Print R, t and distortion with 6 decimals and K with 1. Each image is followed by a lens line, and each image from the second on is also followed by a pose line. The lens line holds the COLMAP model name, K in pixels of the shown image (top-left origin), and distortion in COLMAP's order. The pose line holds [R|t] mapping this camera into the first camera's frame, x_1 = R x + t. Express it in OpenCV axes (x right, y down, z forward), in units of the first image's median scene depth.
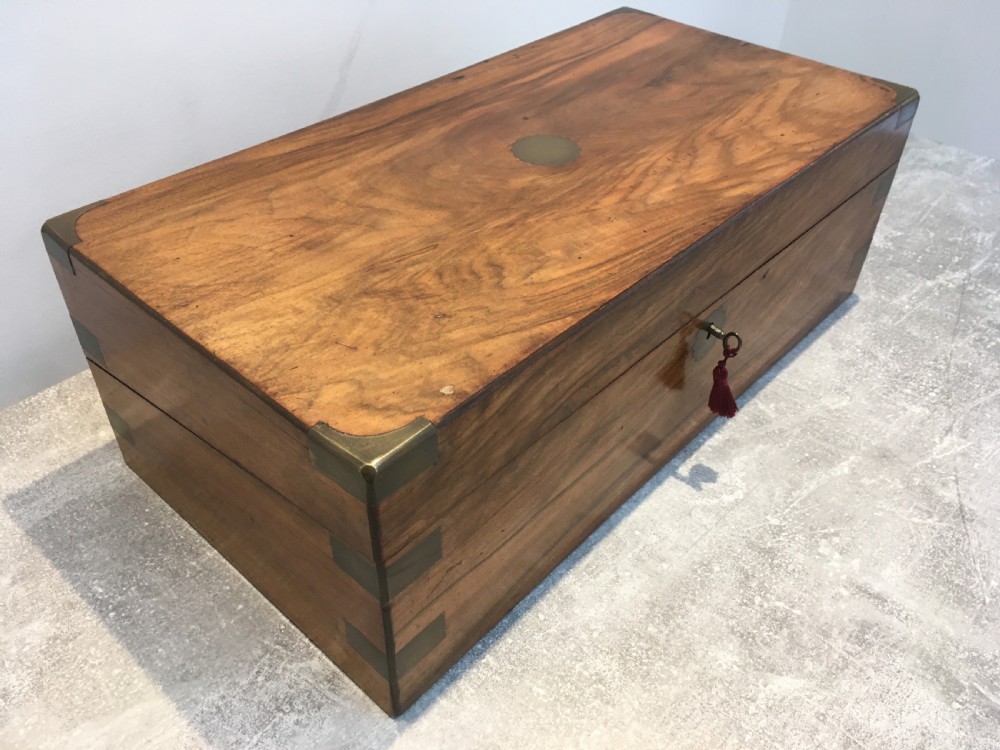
lens RADIAL K [[847.1, 0, 500.7], [0, 847.1, 377.1], [0, 0, 1]] dist [0.077383, -0.111259]
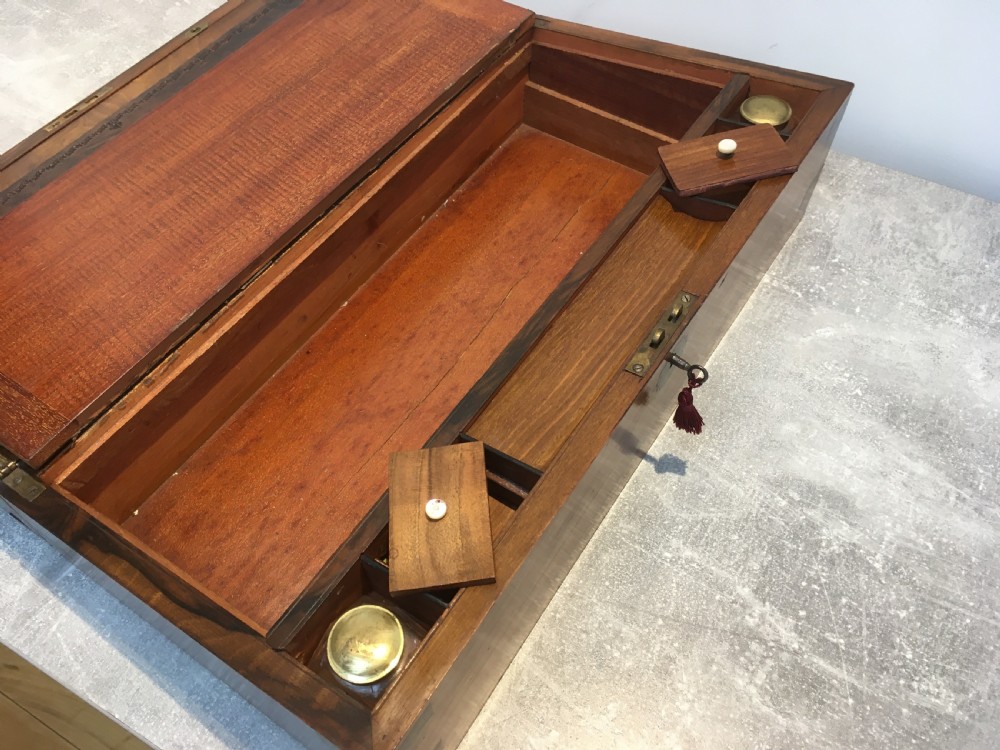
lens RADIAL K [[847.1, 0, 495.4], [0, 847.1, 376.3], [0, 0, 1]] dist [0.077383, -0.111259]
pose [[0.234840, 0.785378, -0.572740, 0.900069], [-0.609555, 0.577956, 0.542595, -0.581633], [0.757161, 0.221693, 0.614459, 0.495174]]
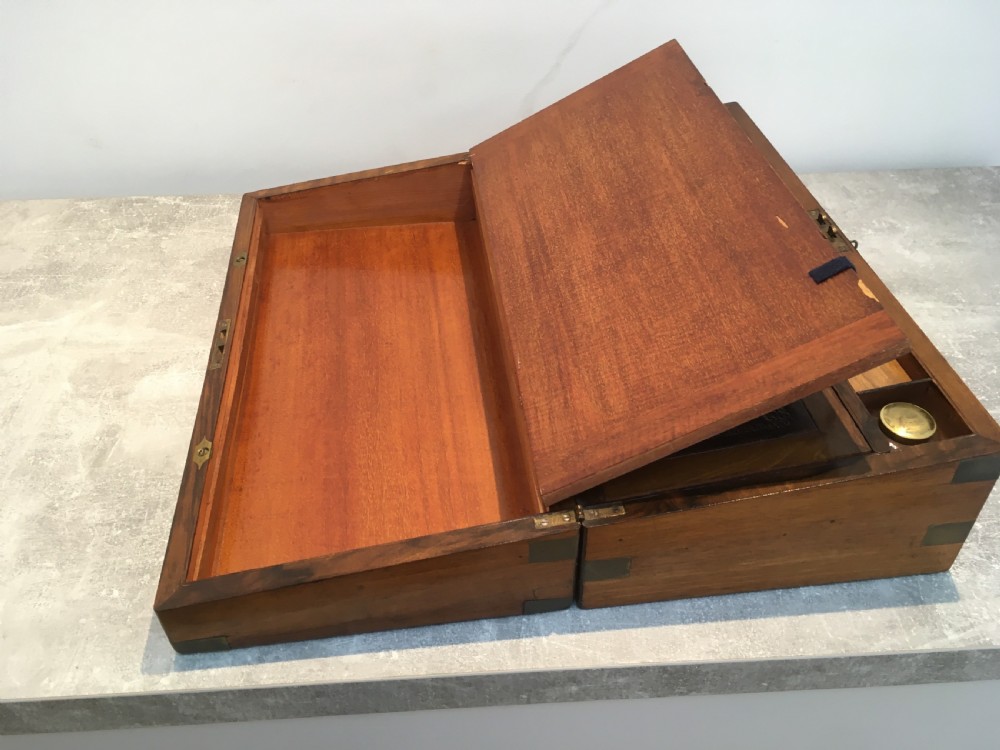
lens RADIAL K [[847.1, 0, 497.5], [0, 847.1, 375.9], [0, 0, 1]] dist [0.077383, -0.111259]
pose [[0.720440, 0.439992, -0.536072, 0.852045], [-0.430874, 0.889664, 0.151147, -0.094245], [0.543428, 0.122087, 0.830531, -0.128024]]
